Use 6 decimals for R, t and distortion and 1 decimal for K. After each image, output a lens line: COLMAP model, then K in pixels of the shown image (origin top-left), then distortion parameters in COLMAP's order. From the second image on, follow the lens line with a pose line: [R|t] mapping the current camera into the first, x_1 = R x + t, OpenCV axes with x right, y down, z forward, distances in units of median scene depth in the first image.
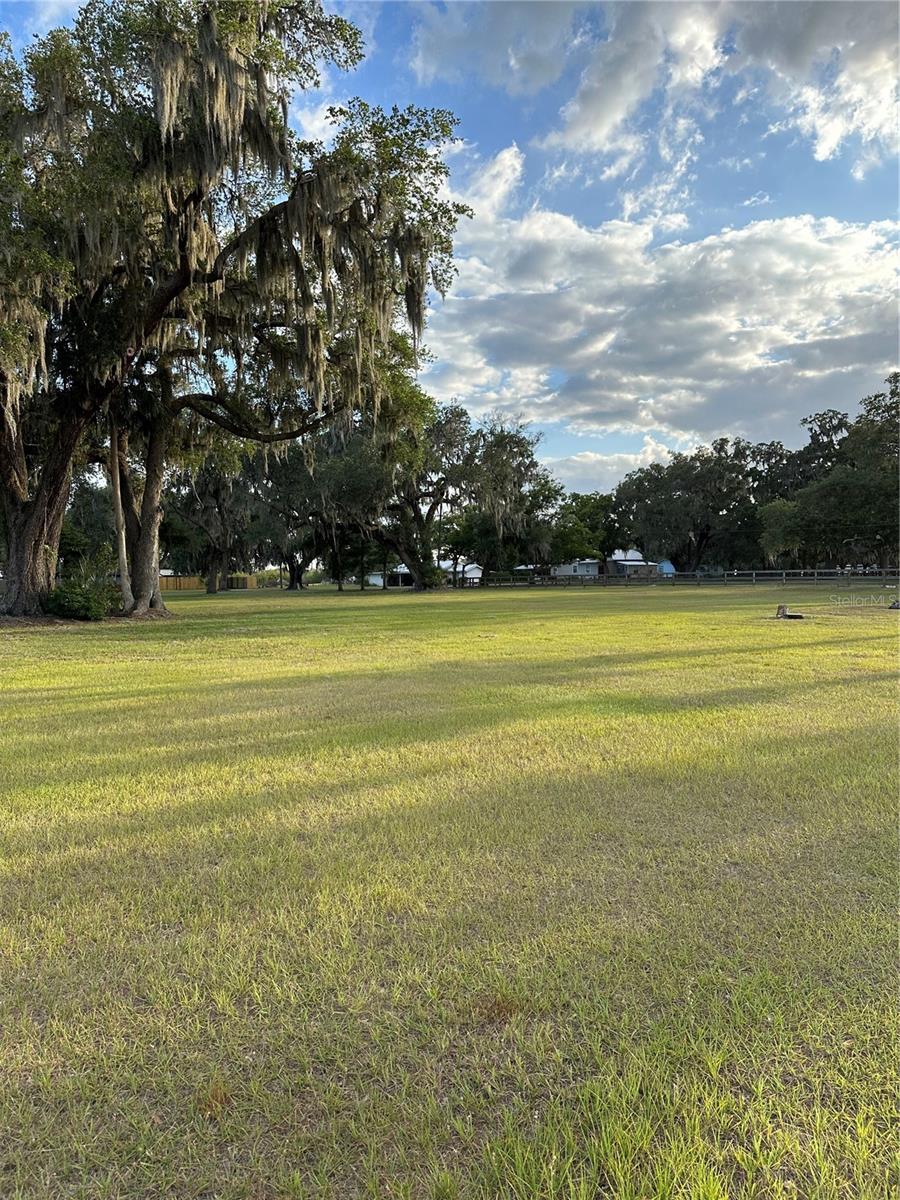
lens RADIAL K [[828.8, 0, 451.8], [0, 828.8, 603.6], [0, 0, 1]] dist [0.045126, -0.018347]
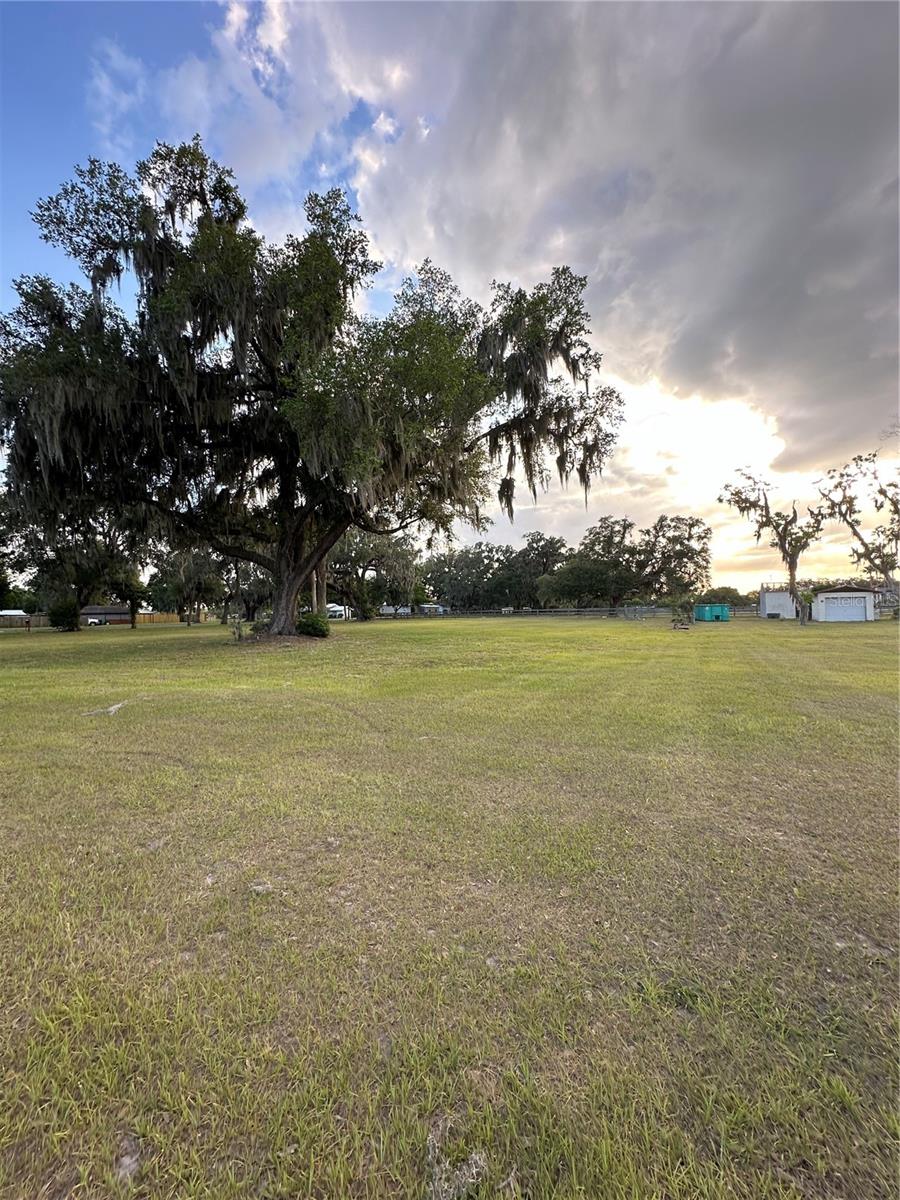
lens RADIAL K [[489.3, 0, 447.4], [0, 489.3, 602.9], [0, 0, 1]] dist [-0.000145, 0.000009]
pose [[0.922912, 0.000737, 0.385011, -0.872614], [0.022992, 0.998108, -0.057027, 0.019116], [-0.384324, 0.061483, 0.921149, 0.017907]]
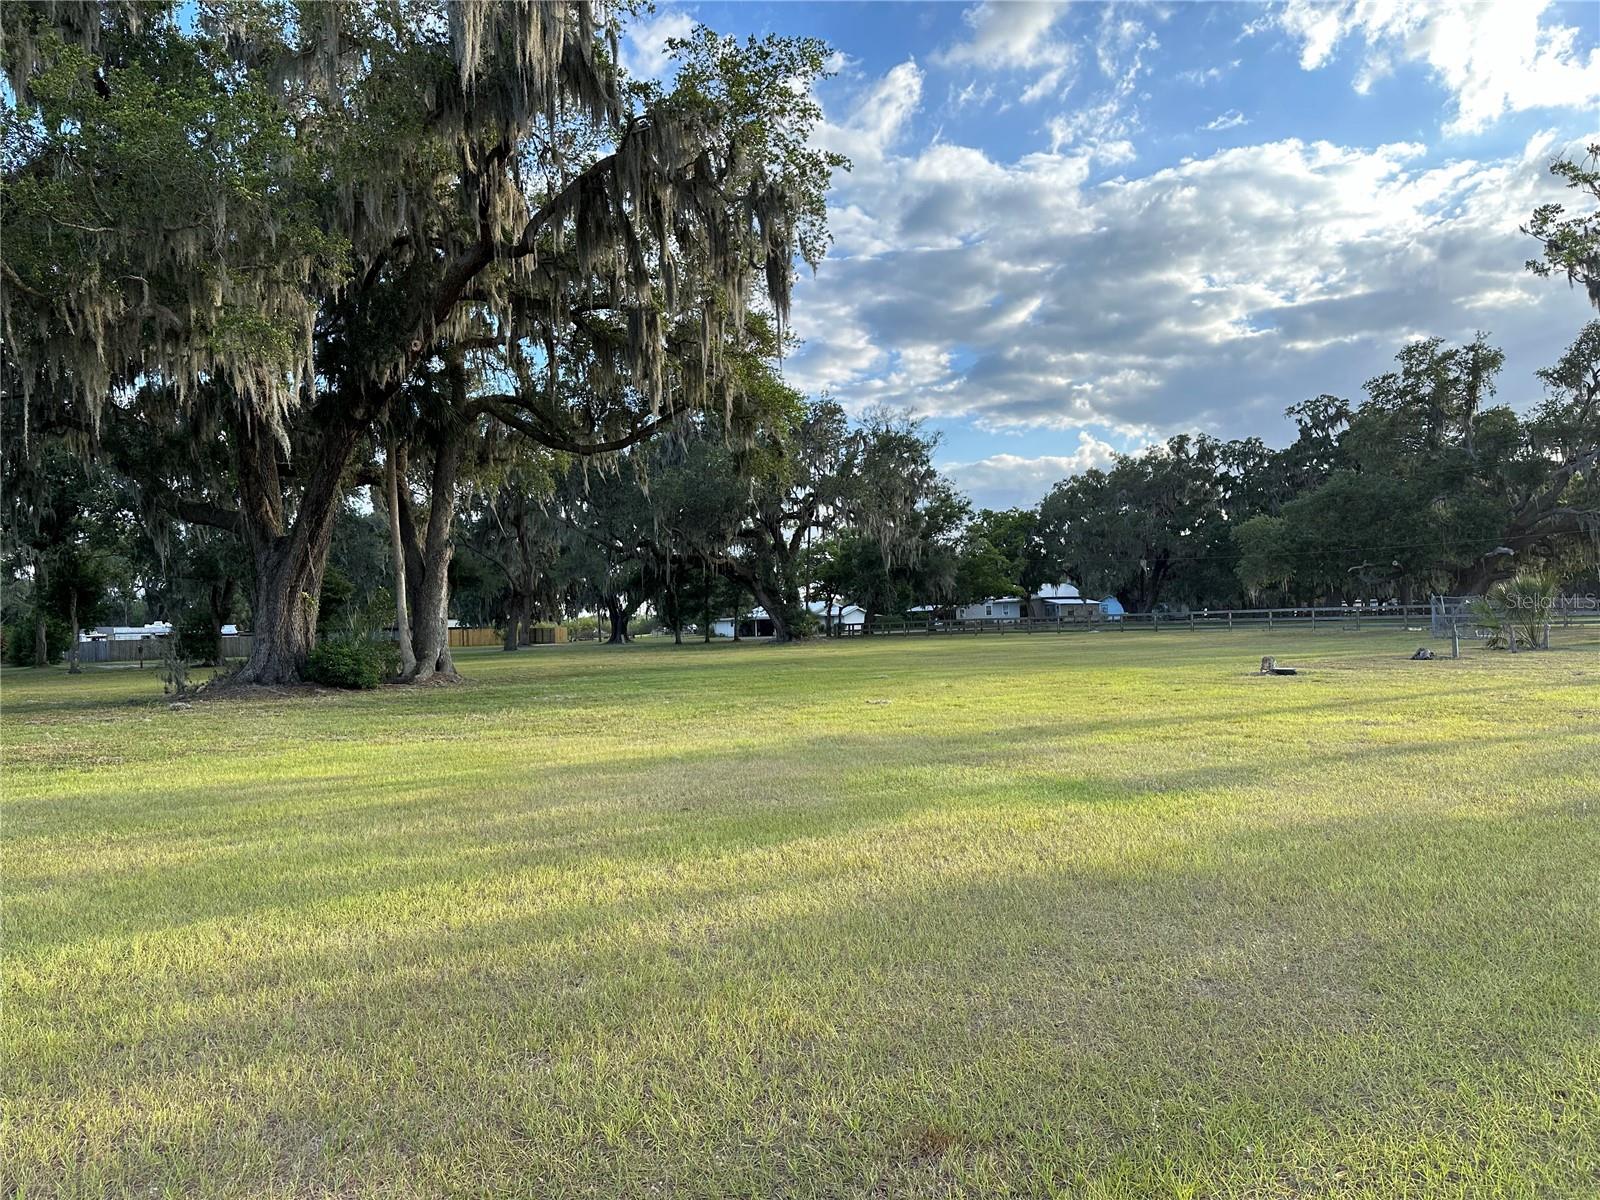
lens RADIAL K [[1105.0, 0, 795.0], [0, 1105.0, 602.9], [0, 0, 1]] dist [0.045126, -0.018347]
pose [[0.999559, -0.015121, -0.025570, -0.007034], [0.013811, 0.998620, -0.050664, -0.001991], [0.026301, 0.050289, 0.998388, -0.026815]]
